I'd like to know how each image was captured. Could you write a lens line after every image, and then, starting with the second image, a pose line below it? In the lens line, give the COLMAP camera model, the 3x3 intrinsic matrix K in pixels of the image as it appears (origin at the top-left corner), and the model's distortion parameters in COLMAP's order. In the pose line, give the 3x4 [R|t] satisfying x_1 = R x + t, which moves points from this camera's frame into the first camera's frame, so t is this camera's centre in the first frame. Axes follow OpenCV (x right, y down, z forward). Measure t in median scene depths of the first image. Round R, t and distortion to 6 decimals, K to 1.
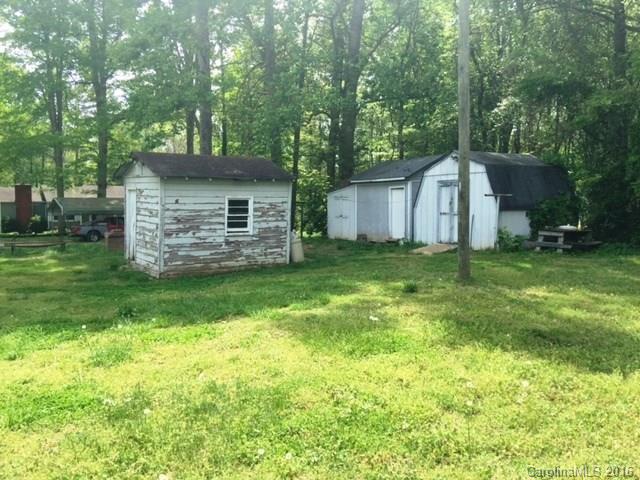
lens RADIAL K [[541.1, 0, 318.8], [0, 541.1, 238.7], [0, 0, 1]] dist [0.007599, 0.000436]
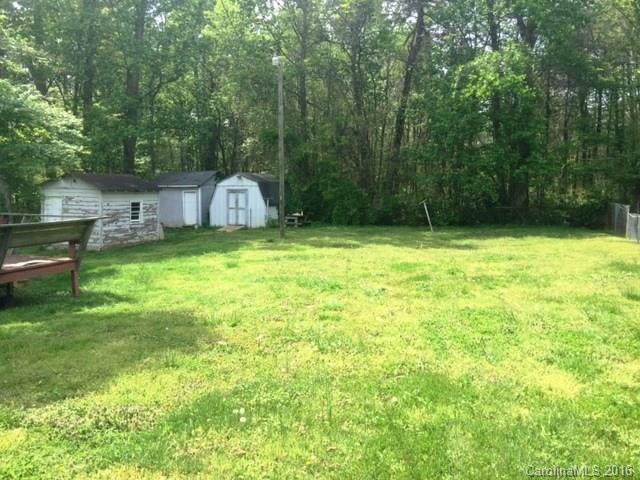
lens RADIAL K [[541.1, 0, 320.3], [0, 541.1, 240.1], [0, 0, 1]] dist [0.007599, 0.000436]
pose [[0.809765, -0.052262, 0.584422, -0.641745], [0.039422, 0.998621, 0.034680, 0.007714], [-0.585429, -0.005044, 0.810708, -0.662277]]
